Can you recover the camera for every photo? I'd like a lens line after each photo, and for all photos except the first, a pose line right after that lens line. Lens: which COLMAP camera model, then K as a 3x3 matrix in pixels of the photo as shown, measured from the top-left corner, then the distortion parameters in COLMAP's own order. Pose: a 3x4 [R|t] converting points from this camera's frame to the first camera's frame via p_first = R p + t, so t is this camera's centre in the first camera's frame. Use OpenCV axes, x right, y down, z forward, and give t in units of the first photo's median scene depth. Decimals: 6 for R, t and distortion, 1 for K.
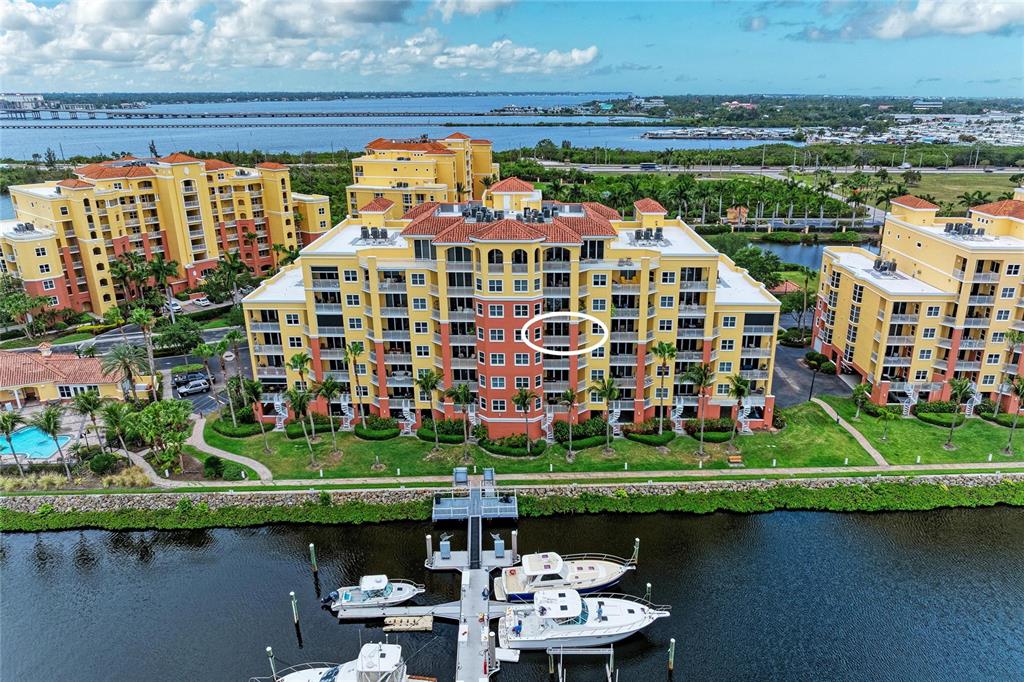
lens RADIAL K [[736.8, 0, 511.2], [0, 736.8, 350.3], [0, 0, 1]] dist [-0.016352, -0.004261]
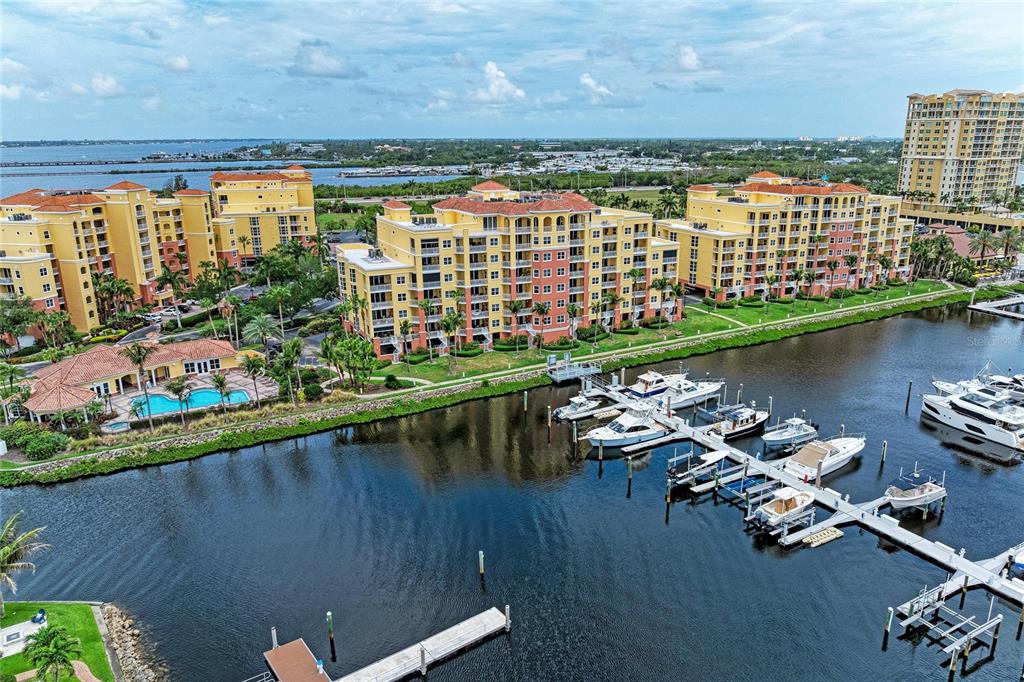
lens RADIAL K [[736.8, 0, 511.2], [0, 736.8, 350.3], [0, 0, 1]] dist [-0.016352, -0.004261]
pose [[0.887110, -0.133122, 0.441944, -0.728402], [0.158356, 0.987169, -0.020511, 0.146812], [-0.433543, 0.088180, 0.896808, -0.320682]]
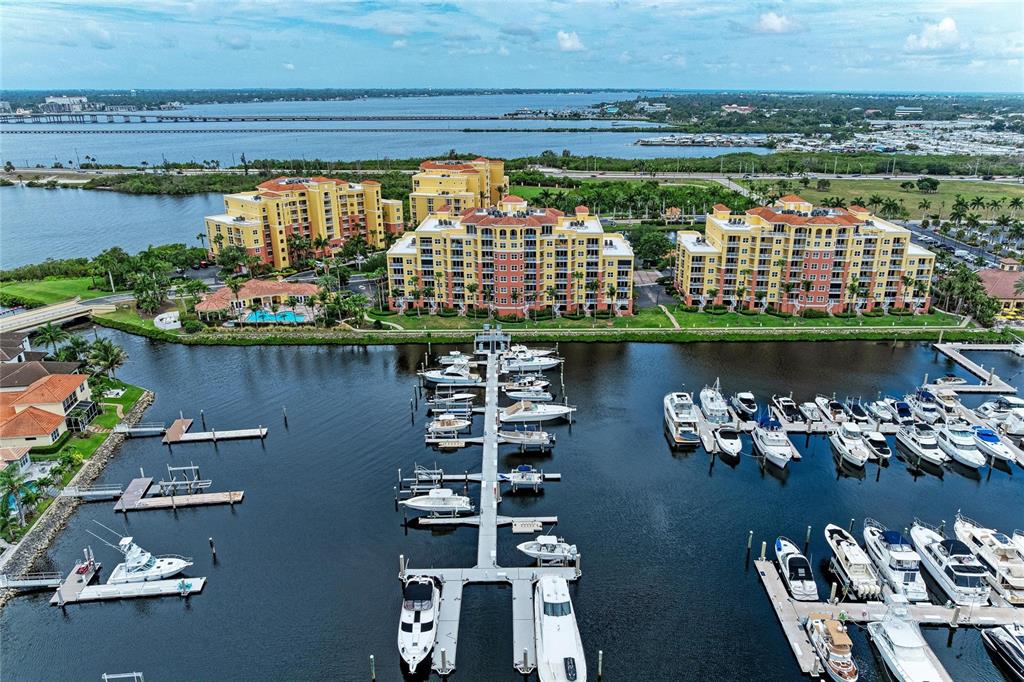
lens RADIAL K [[739.9, 0, 495.1], [0, 739.9, 340.0], [0, 0, 1]] dist [-0.015946, -0.006340]
pose [[0.999214, 0.010219, -0.038313, 0.040244], [-0.010501, 0.999919, -0.007167, 0.196292], [0.038237, 0.007564, 0.999240, -1.136085]]
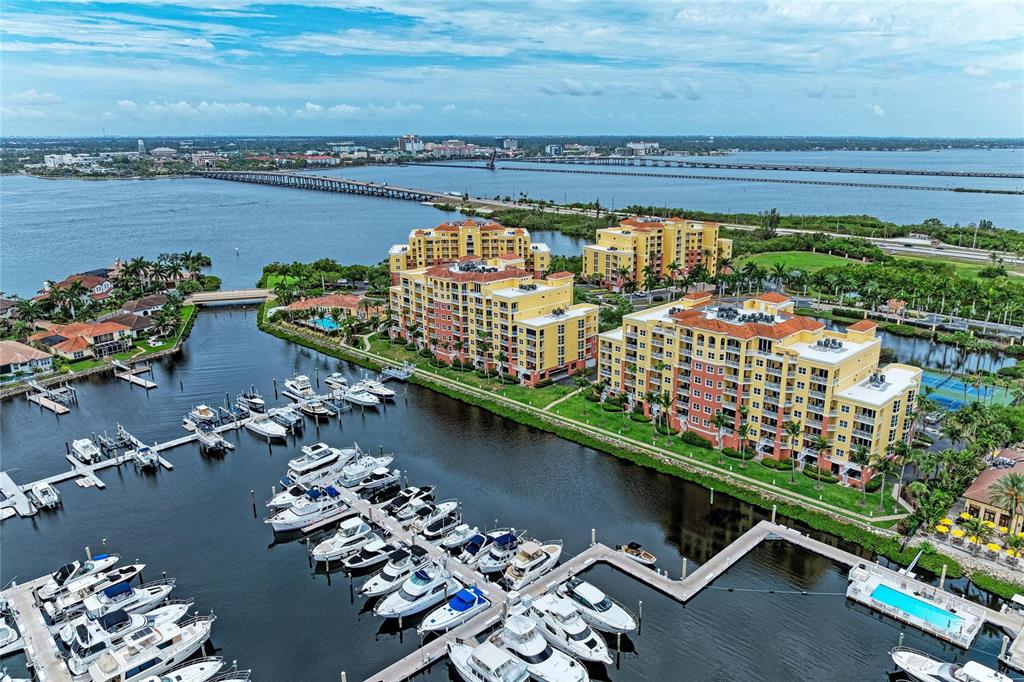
lens RADIAL K [[711.6, 0, 488.3], [0, 711.6, 340.6], [0, 0, 1]] dist [-0.003228, -0.002235]
pose [[0.690176, 0.200226, -0.695389, 1.596571], [-0.239484, 0.970008, 0.041609, -0.070925], [0.682865, 0.137817, 0.717427, -0.513558]]
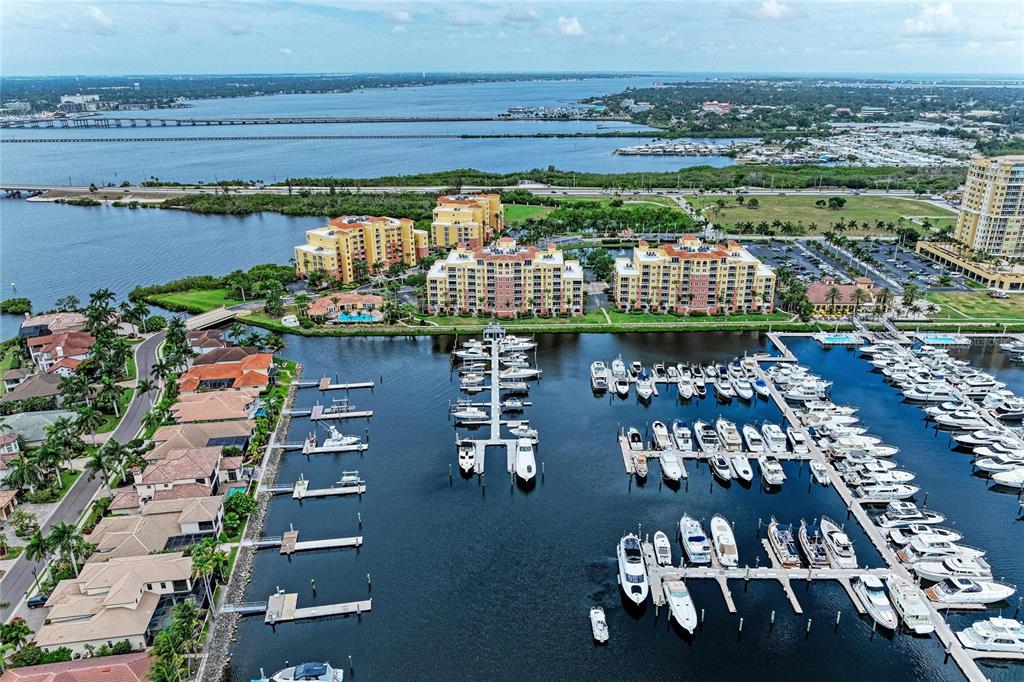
lens RADIAL K [[743.2, 0, 474.7], [0, 743.2, 342.0], [0, 0, 1]] dist [-0.007052, -0.002943]
pose [[0.998314, 0.005161, -0.057812, 0.059141], [-0.004137, 0.999833, 0.017812, 0.168529], [0.057895, -0.017543, 0.998169, -2.384389]]
